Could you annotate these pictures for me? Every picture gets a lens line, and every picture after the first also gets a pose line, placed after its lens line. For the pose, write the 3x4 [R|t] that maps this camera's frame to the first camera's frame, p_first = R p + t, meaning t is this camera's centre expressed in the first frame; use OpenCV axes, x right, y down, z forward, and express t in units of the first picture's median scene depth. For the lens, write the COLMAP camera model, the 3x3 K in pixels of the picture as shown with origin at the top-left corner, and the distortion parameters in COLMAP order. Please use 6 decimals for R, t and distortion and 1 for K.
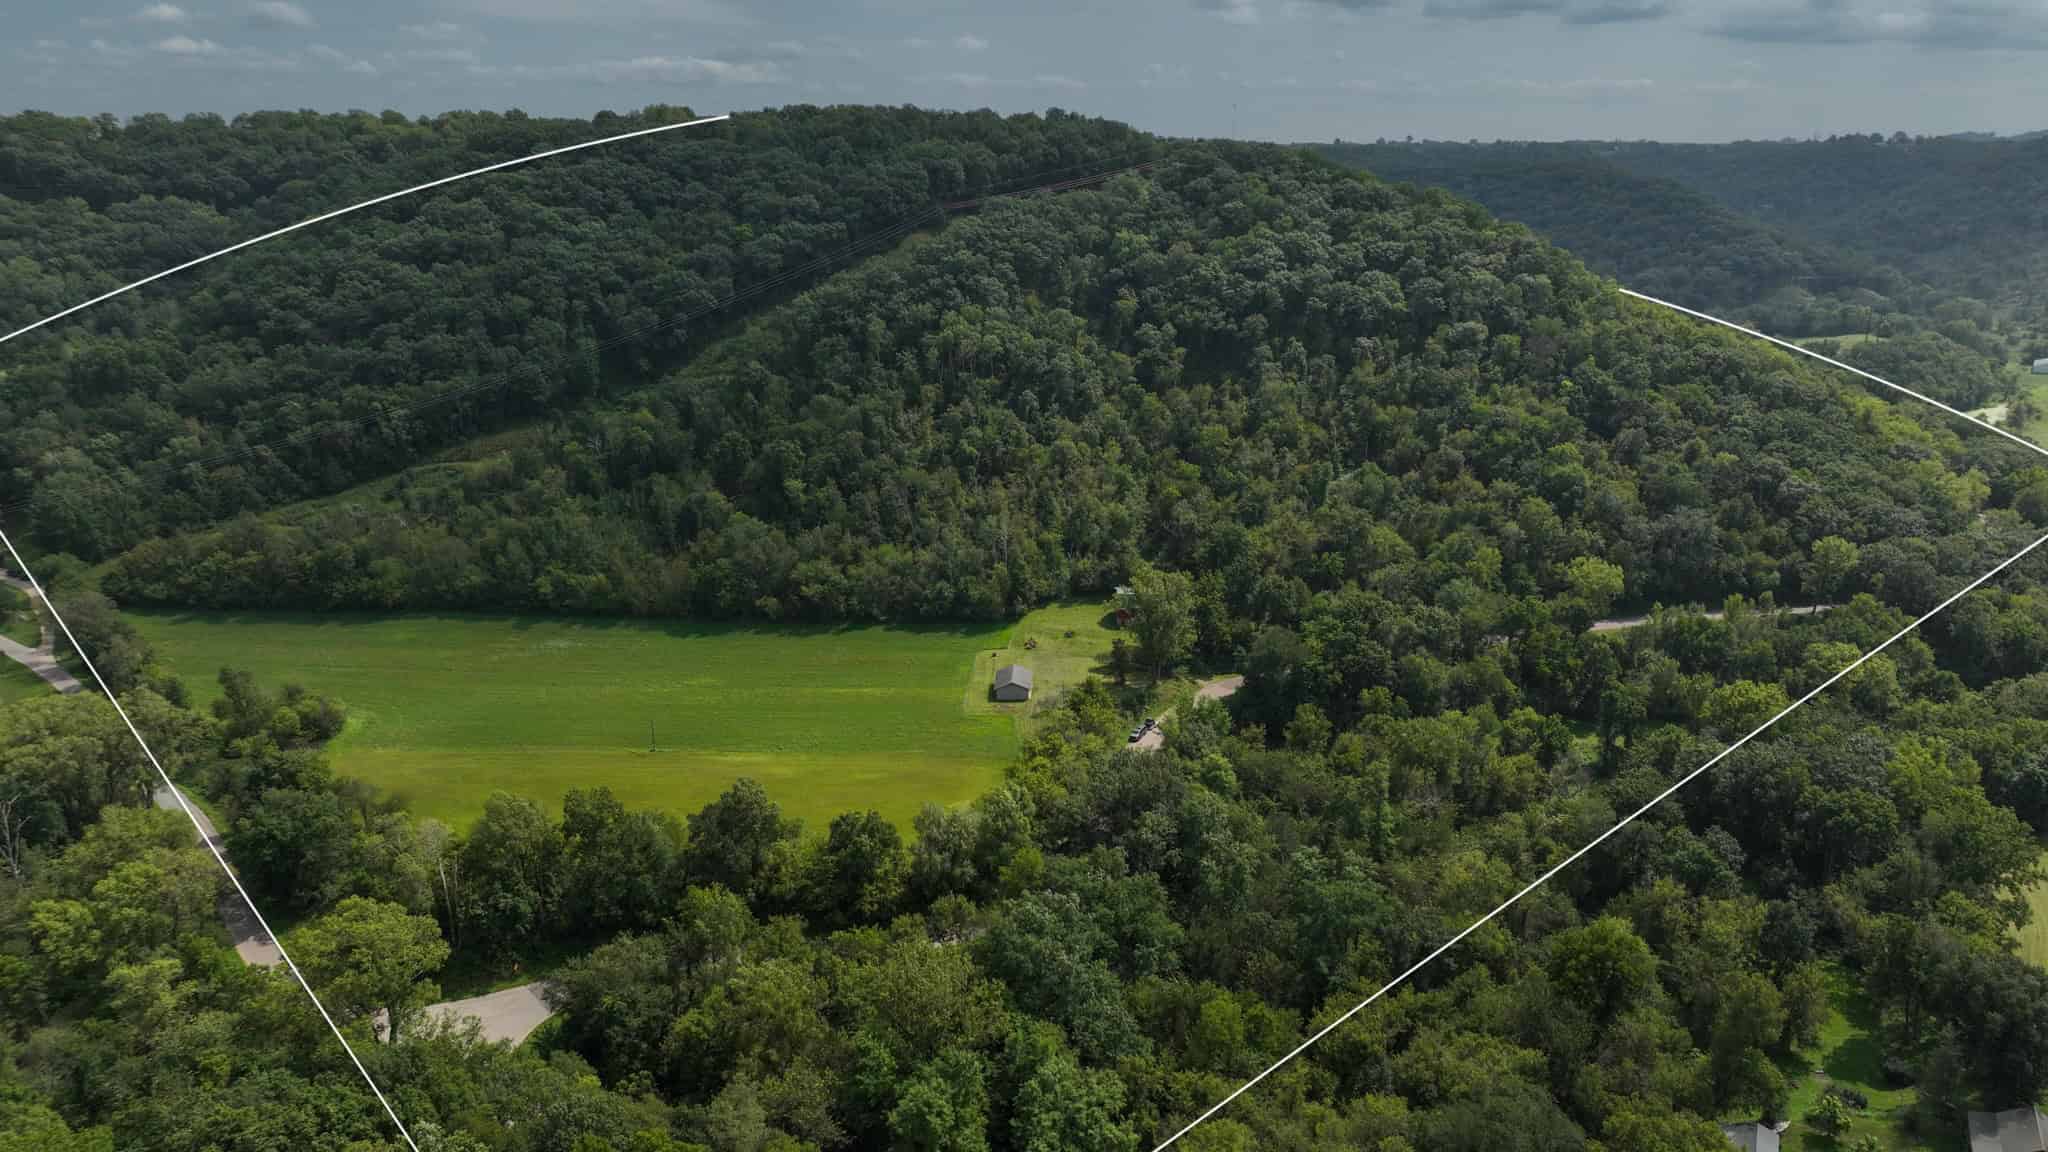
lens RADIAL K [[1441.0, 0, 1028.0], [0, 1441.0, 576.0], [0, 0, 1]] dist [0.000396, 0.018503]
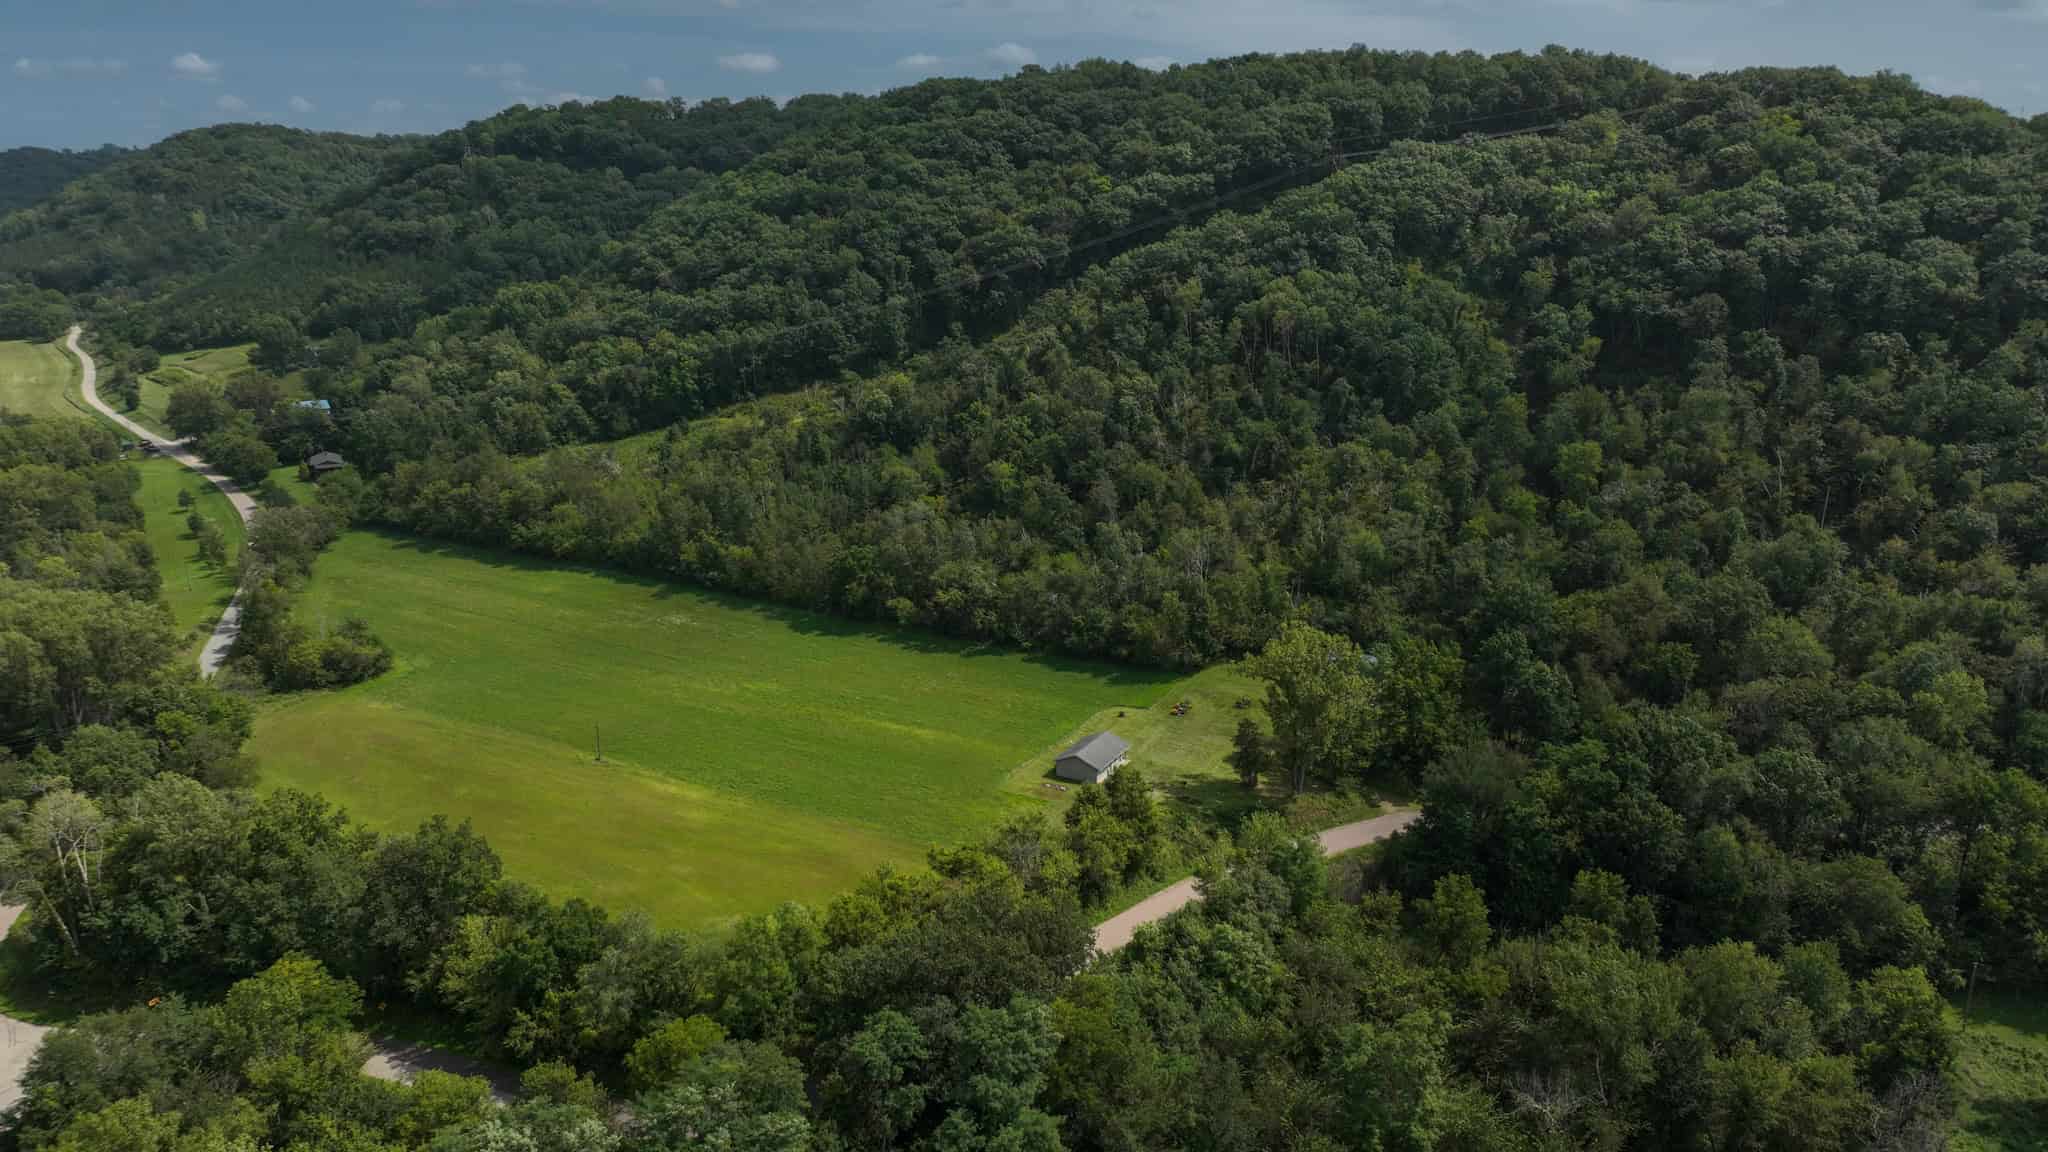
lens RADIAL K [[1441.0, 0, 1026.8], [0, 1441.0, 577.3], [0, 0, 1]] dist [0.000396, 0.018503]
pose [[0.893413, 0.122947, -0.432085, 0.176808], [-0.131018, 0.991317, 0.011169, -0.011613], [0.429706, 0.046632, 0.901764, 0.236202]]
